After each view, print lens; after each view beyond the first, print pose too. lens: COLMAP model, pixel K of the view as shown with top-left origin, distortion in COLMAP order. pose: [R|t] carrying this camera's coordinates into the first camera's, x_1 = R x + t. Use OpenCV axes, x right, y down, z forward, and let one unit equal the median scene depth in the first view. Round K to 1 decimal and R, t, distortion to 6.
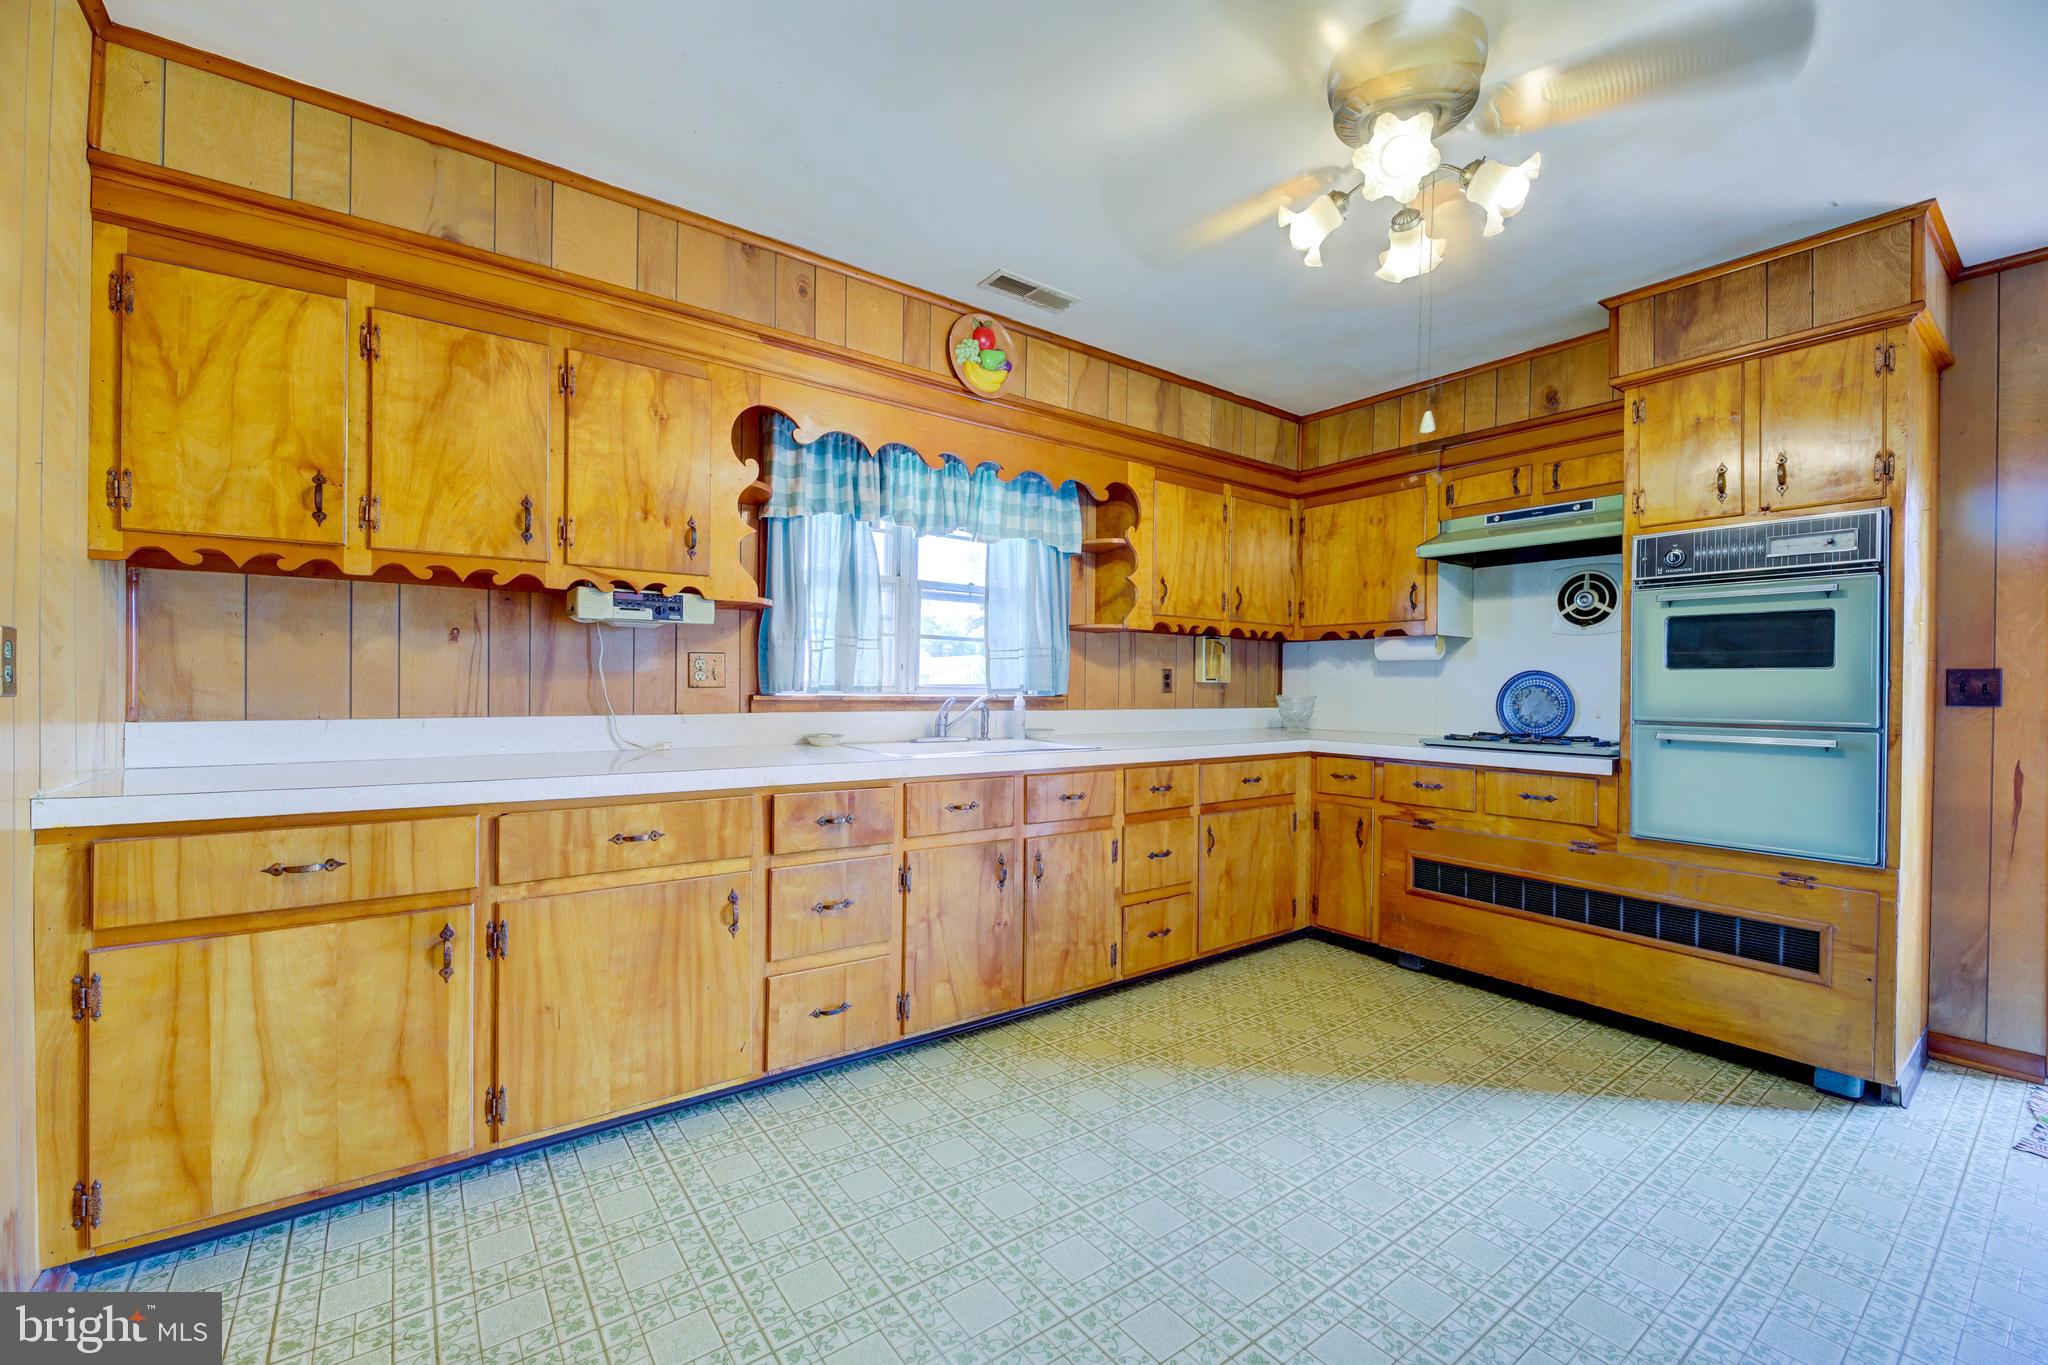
lens RADIAL K [[835.0, 0, 1026.6], [0, 835.0, 688.2], [0, 0, 1]] dist [0.003131, -0.004221]
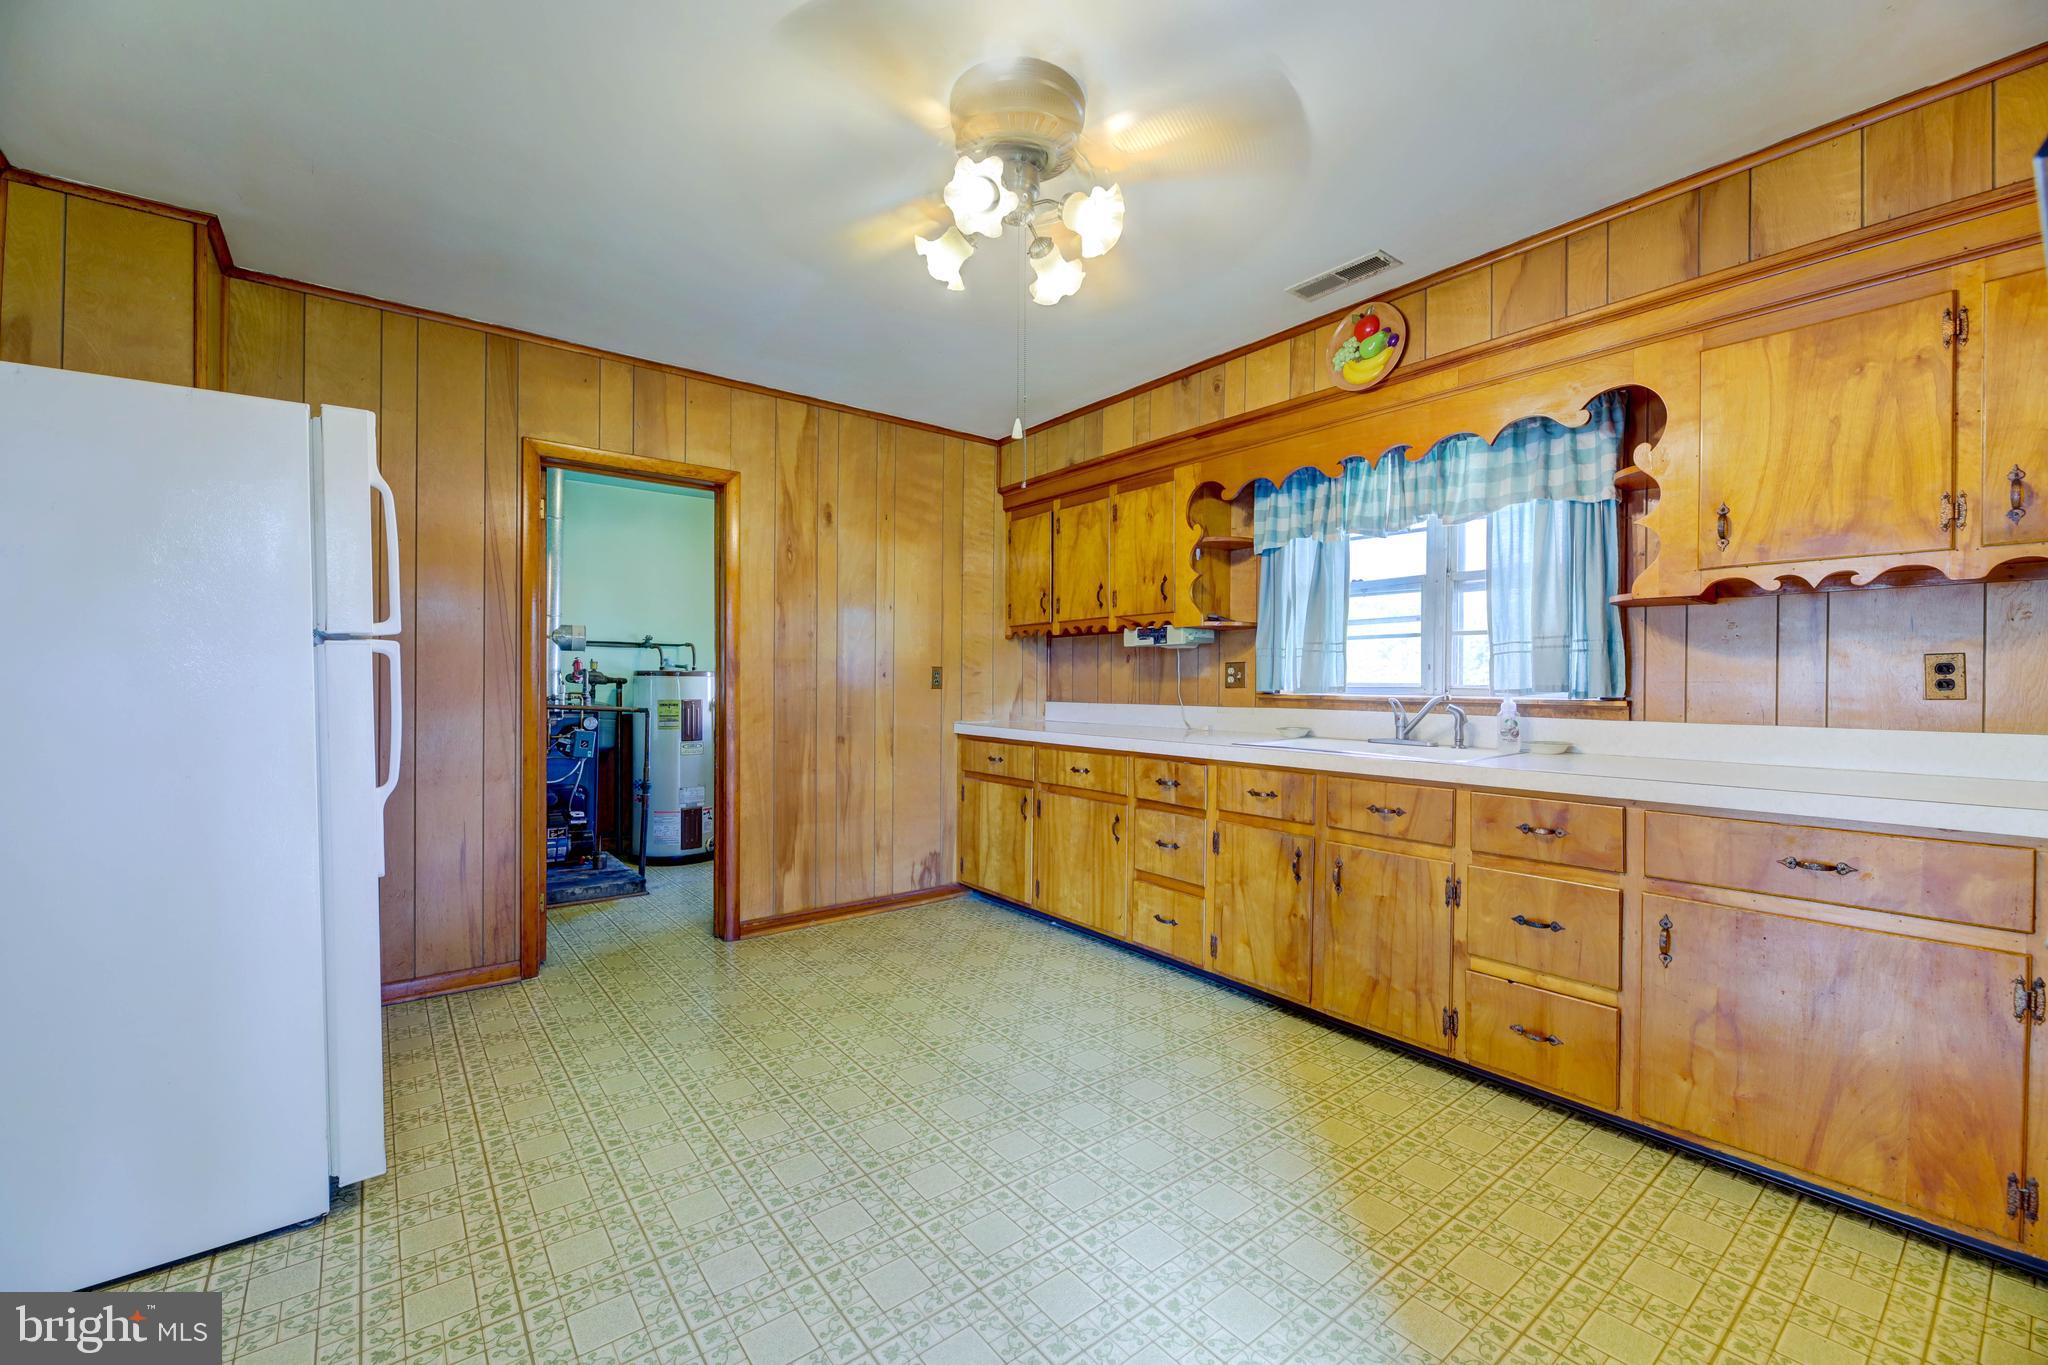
lens RADIAL K [[835.0, 0, 1030.0], [0, 835.0, 687.4], [0, 0, 1]] dist [0.003131, -0.004221]
pose [[0.024301, -0.005433, -0.999690, 1.015727], [-0.010070, 0.999933, -0.005679, 0.010008], [0.999654, 0.010205, 0.024245, 0.657929]]
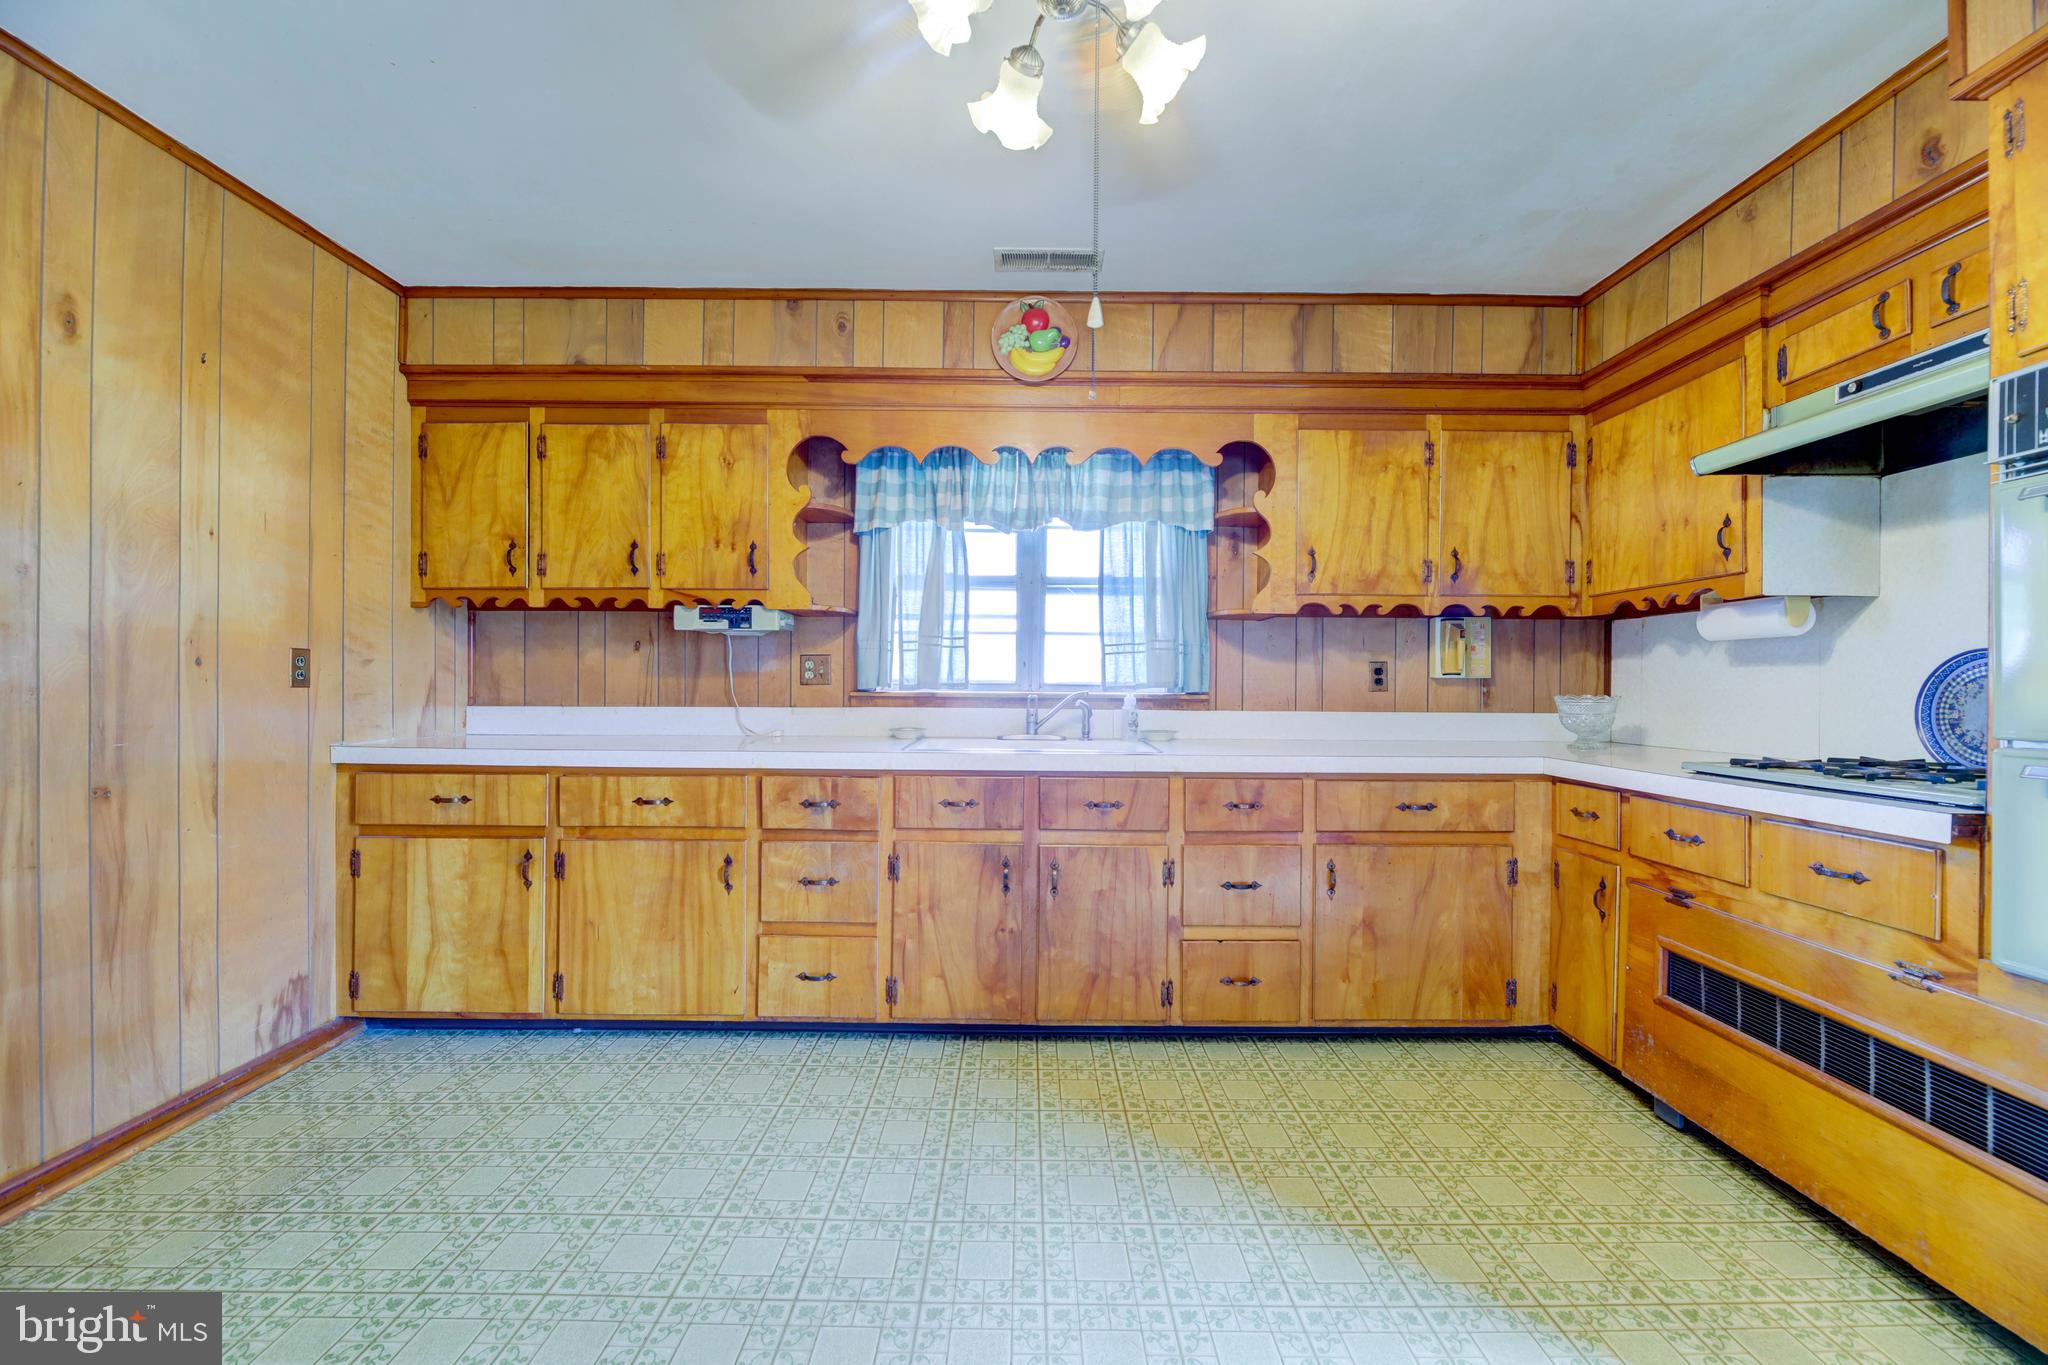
lens RADIAL K [[835.0, 0, 1027.7], [0, 835.0, 687.9], [0, 0, 1]] dist [0.003131, -0.004221]
pose [[0.801226, -0.002749, -0.598356, 0.575737], [-0.000632, 0.999985, -0.005440, 0.010402], [0.598362, 0.004737, 0.801212, 0.253565]]
